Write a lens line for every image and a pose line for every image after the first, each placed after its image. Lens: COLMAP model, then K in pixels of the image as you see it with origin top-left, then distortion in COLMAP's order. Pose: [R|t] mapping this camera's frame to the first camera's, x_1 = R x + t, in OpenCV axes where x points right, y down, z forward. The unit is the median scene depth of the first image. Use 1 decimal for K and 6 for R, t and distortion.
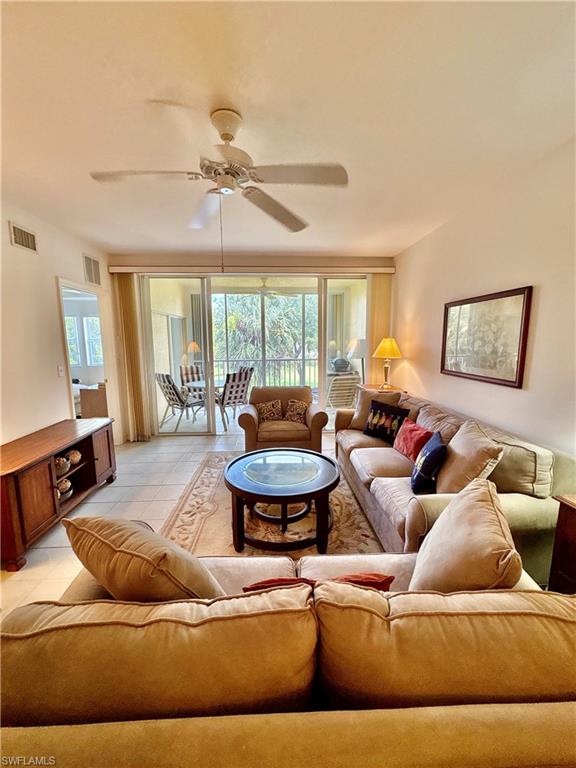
lens RADIAL K [[307.7, 0, 285.9], [0, 307.7, 385.3], [0, 0, 1]] dist [0.000216, 0.000100]
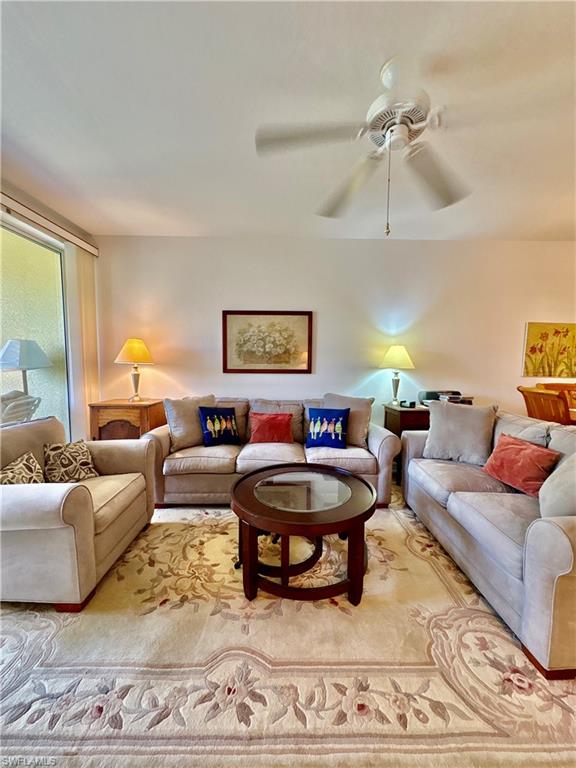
lens RADIAL K [[307.7, 0, 291.1], [0, 307.7, 384.9], [0, 0, 1]] dist [0.000216, 0.000100]
pose [[0.020991, -0.072888, 0.997119, -0.477095], [0.140645, 0.987636, 0.069234, -0.031144], [-0.989838, 0.138786, 0.030983, 0.587254]]
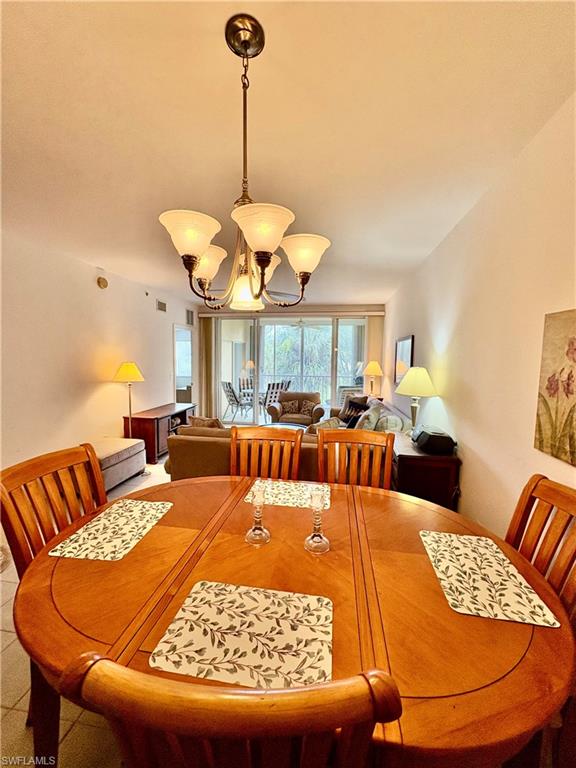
lens RADIAL K [[307.7, 0, 287.0], [0, 307.7, 384.1], [0, 0, 1]] dist [0.000216, 0.000100]
pose [[0.978366, 0.038197, -0.203325, 0.235205], [-0.052615, 0.996433, -0.065982, 0.070649], [0.200080, 0.075252, 0.976885, -0.483127]]
